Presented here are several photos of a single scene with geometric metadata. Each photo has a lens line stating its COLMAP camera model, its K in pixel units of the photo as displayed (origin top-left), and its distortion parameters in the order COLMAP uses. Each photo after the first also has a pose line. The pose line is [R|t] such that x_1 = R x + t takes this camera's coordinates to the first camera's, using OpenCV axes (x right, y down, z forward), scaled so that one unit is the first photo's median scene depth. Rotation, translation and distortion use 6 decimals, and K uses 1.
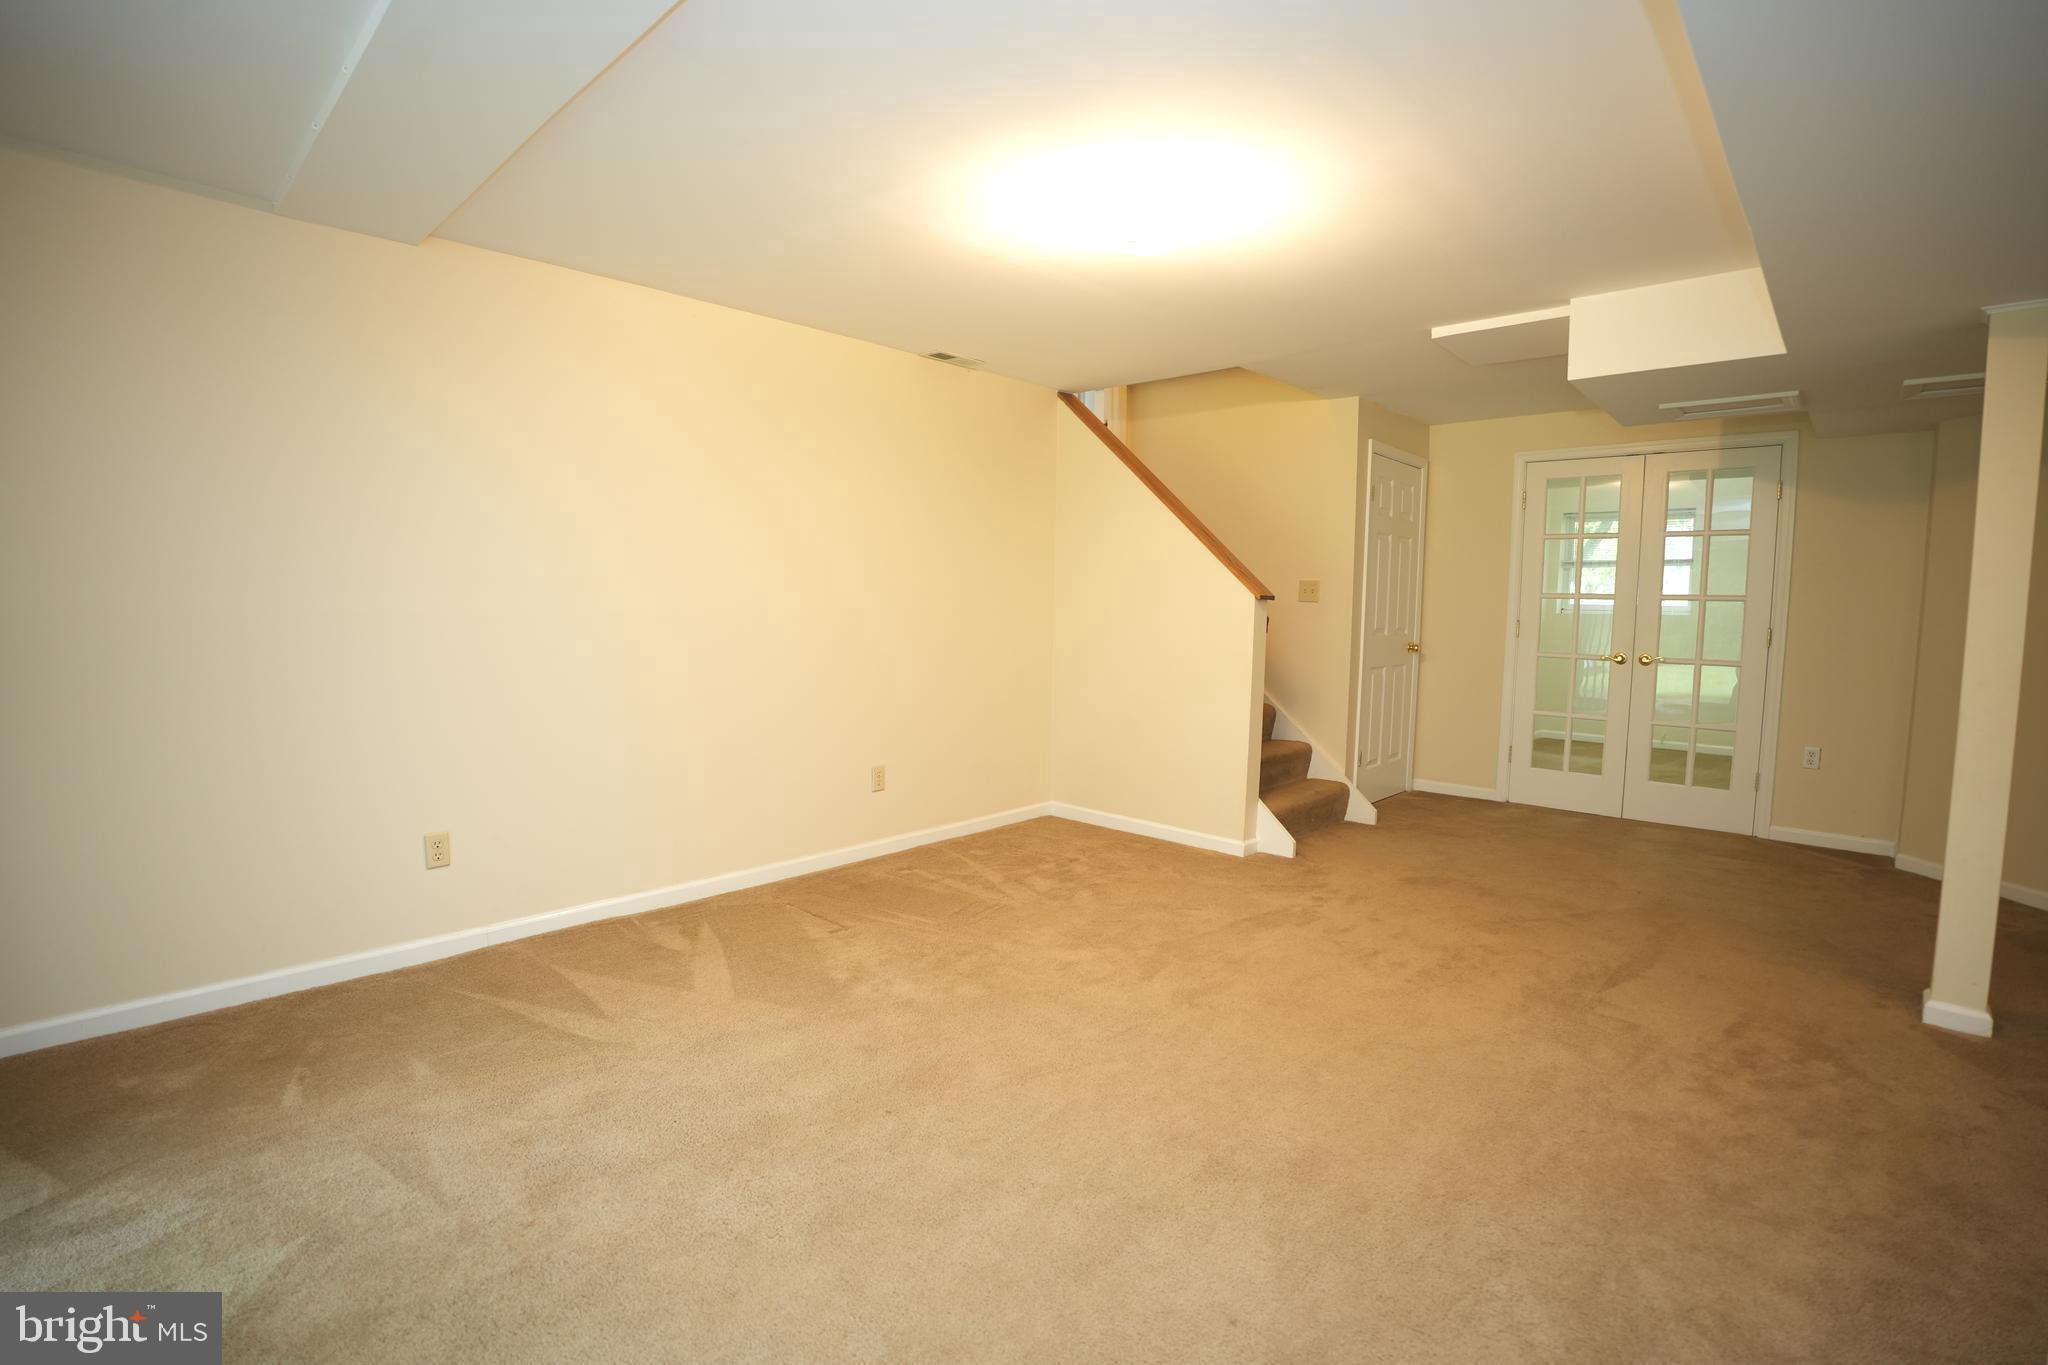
lens RADIAL K [[951.0, 0, 1020.3], [0, 951.0, 682.0], [0, 0, 1]] dist [-0.070670, 0.020174]
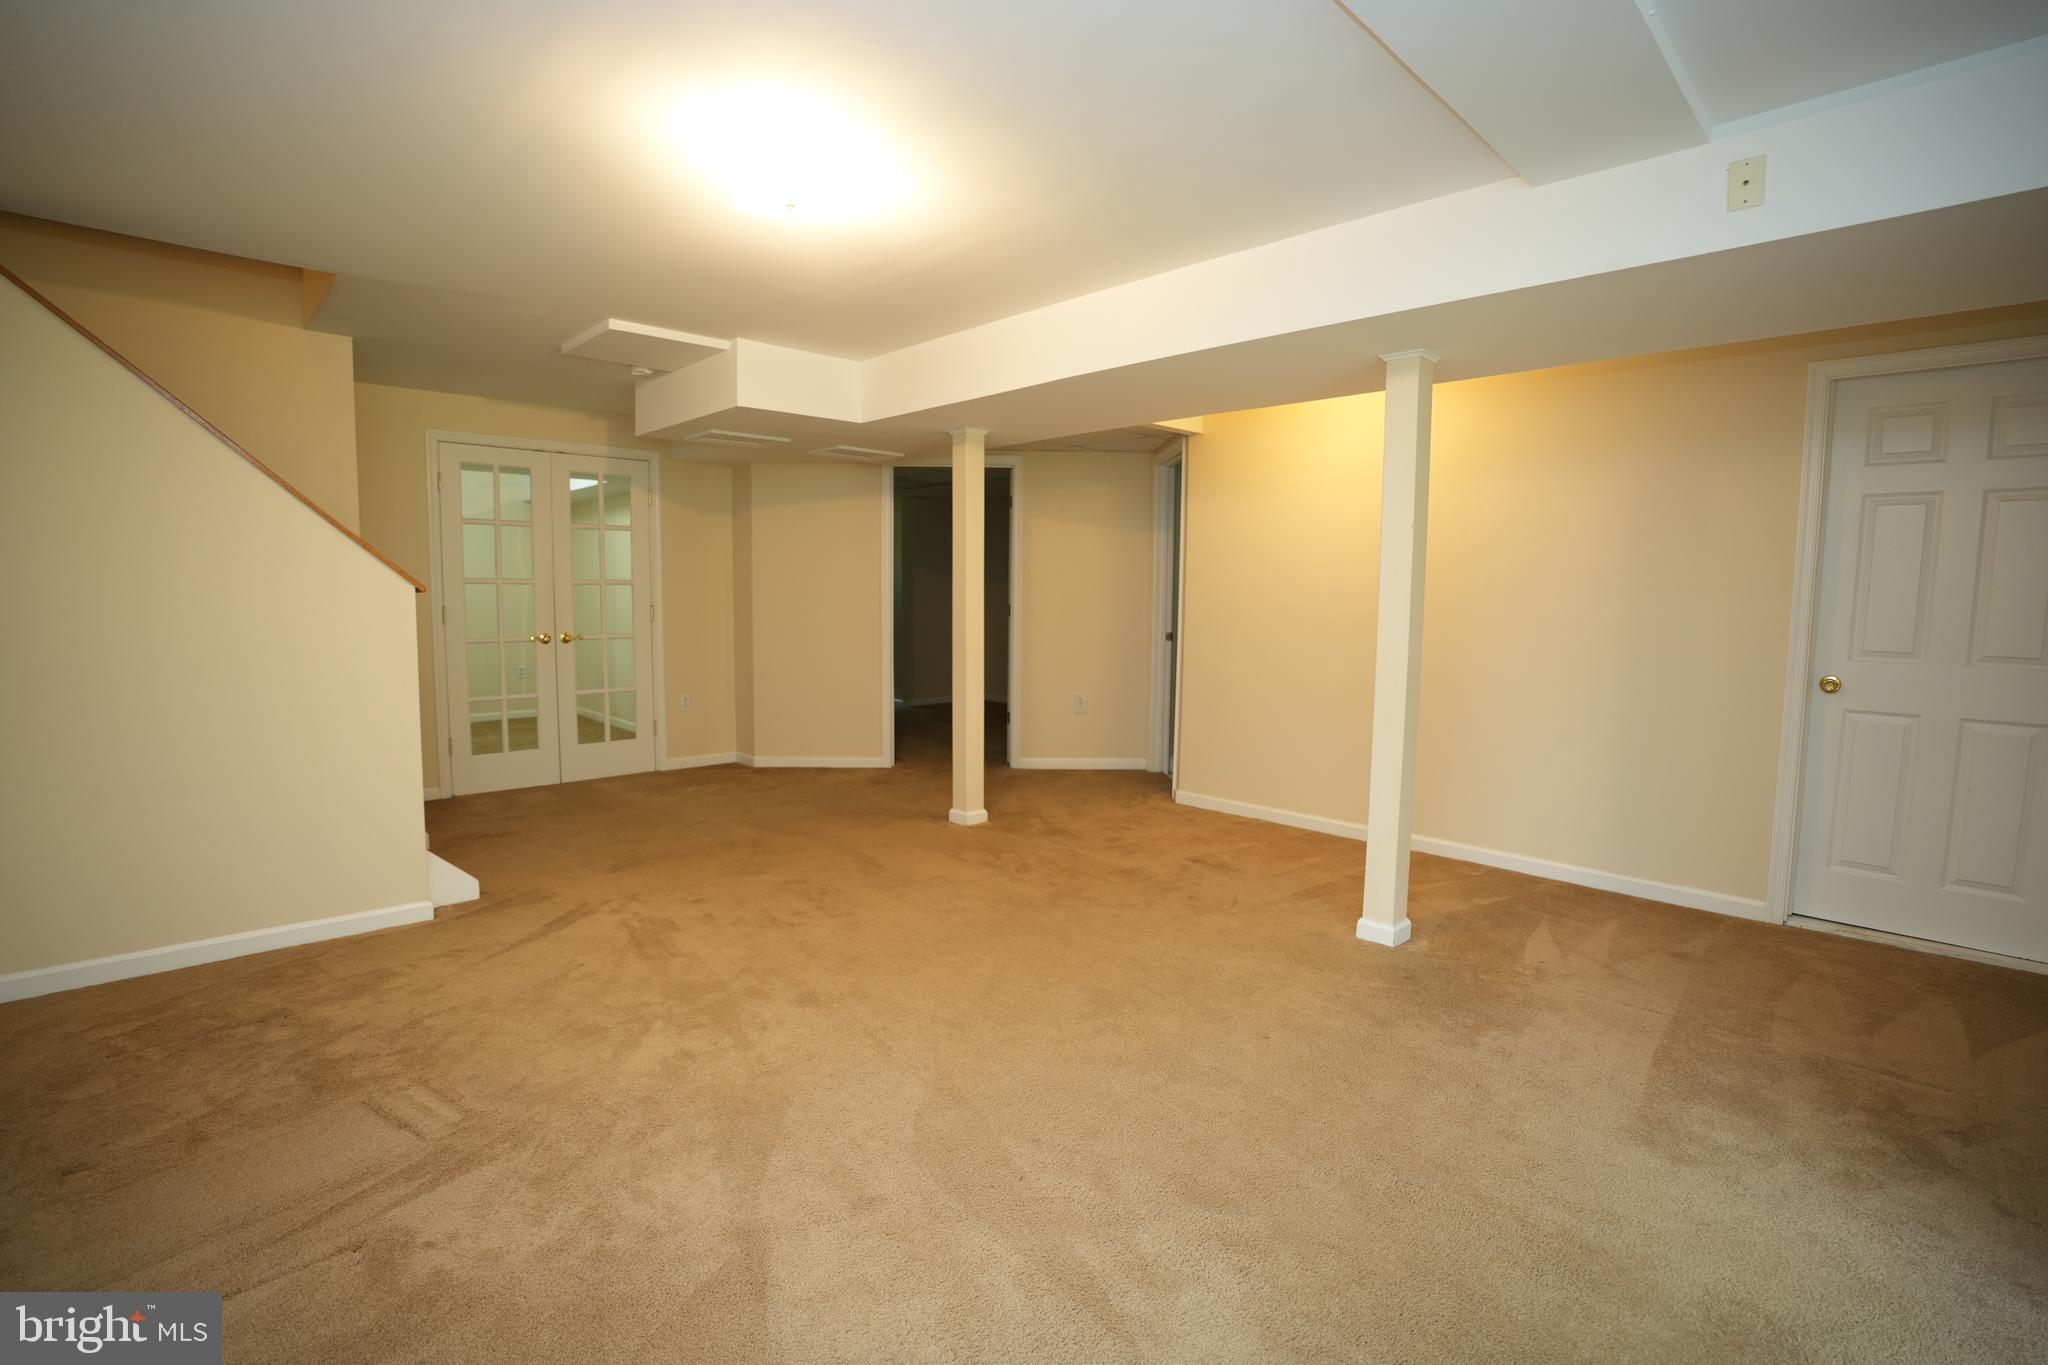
lens RADIAL K [[946.5, 0, 1024.0], [0, 946.5, 682.5], [0, 0, 1]] dist [-0.081530, -0.000155]
pose [[0.024068, -0.104594, 0.994224, -0.485926], [0.072281, 0.992091, 0.102620, -0.051539], [-0.997094, 0.069394, 0.031437, 0.472960]]
